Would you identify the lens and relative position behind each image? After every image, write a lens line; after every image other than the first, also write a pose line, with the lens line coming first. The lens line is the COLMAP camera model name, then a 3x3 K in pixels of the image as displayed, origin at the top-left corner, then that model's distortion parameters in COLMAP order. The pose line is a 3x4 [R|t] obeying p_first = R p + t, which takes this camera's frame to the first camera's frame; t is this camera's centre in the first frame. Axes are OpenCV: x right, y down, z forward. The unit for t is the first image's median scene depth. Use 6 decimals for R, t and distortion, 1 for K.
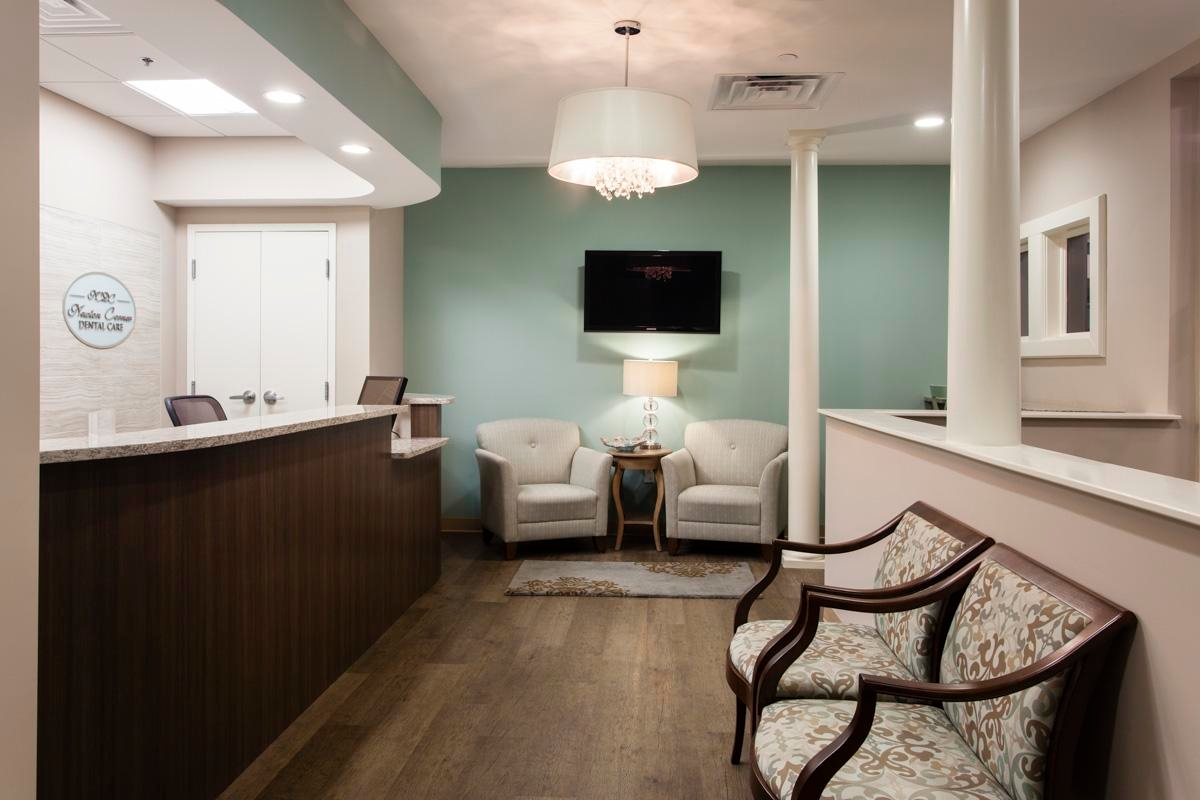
lens RADIAL K [[877.4, 0, 598.6], [0, 877.4, 394.5], [0, 0, 1]] dist [0.000864, 0.000111]
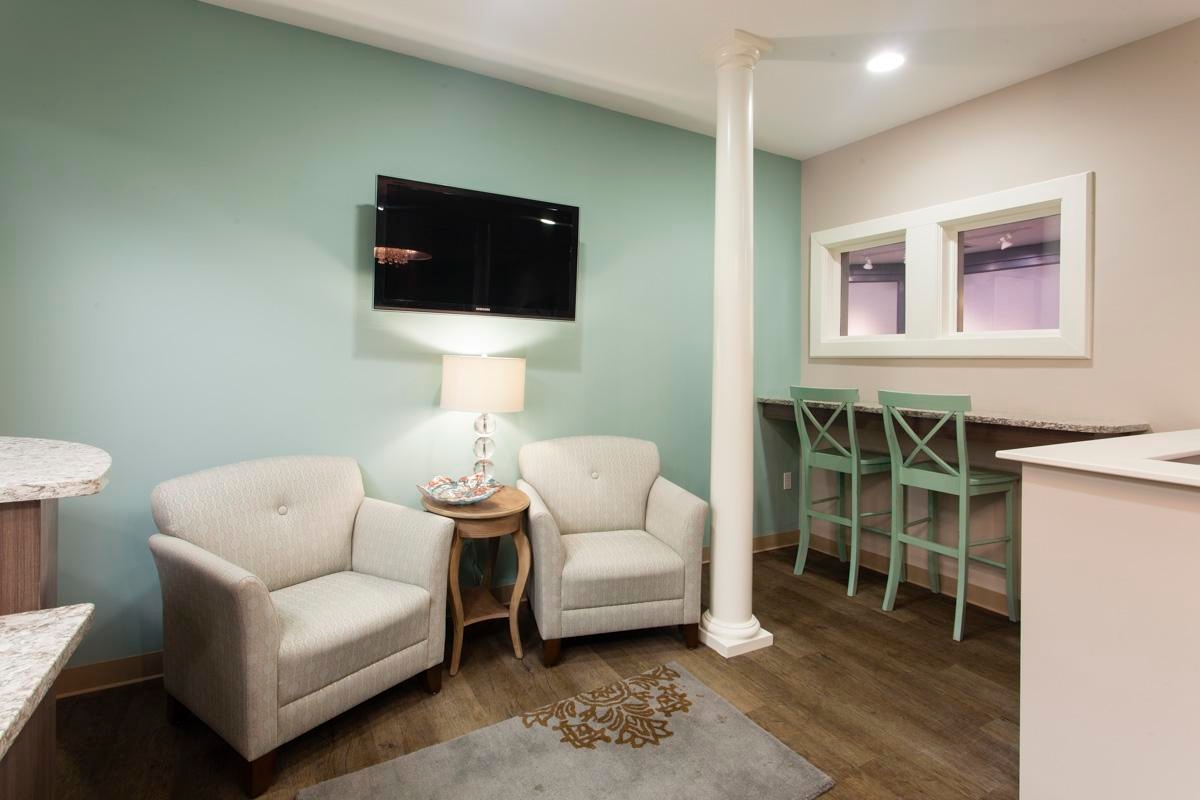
lens RADIAL K [[573.5, 0, 598.6], [0, 573.5, 368.5], [0, 0, 1]] dist [-0.000735, 0.000462]
pose [[0.833967, -0.001716, 0.551811, -0.118805], [0.011008, 0.999848, -0.013527, -0.025399], [-0.551704, 0.017356, 0.833859, 0.657540]]
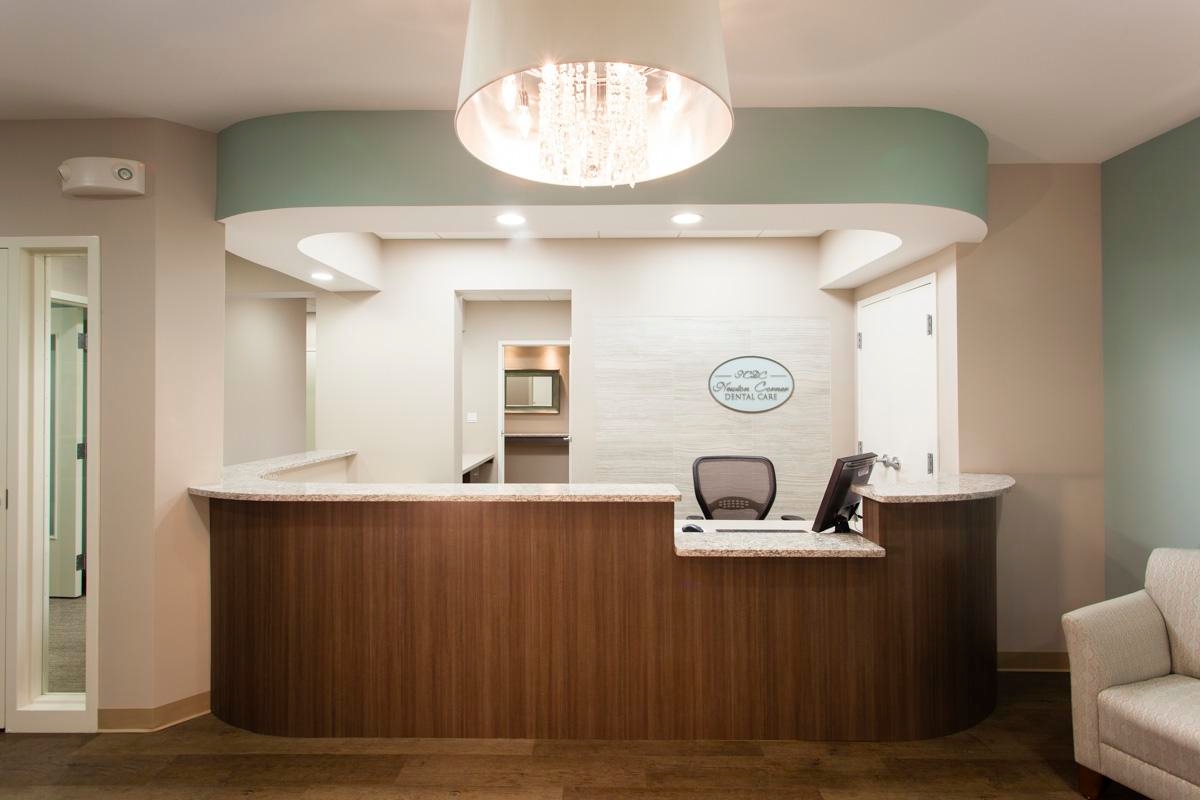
lens RADIAL K [[573.5, 0, 598.1], [0, 573.5, 395.3], [0, 0, 1]] dist [-0.000735, 0.000462]
pose [[0.049197, -0.006420, -0.998768, 0.259042], [-0.033090, 0.999420, -0.008054, -0.059215], [0.998241, 0.033446, 0.048956, 0.661104]]
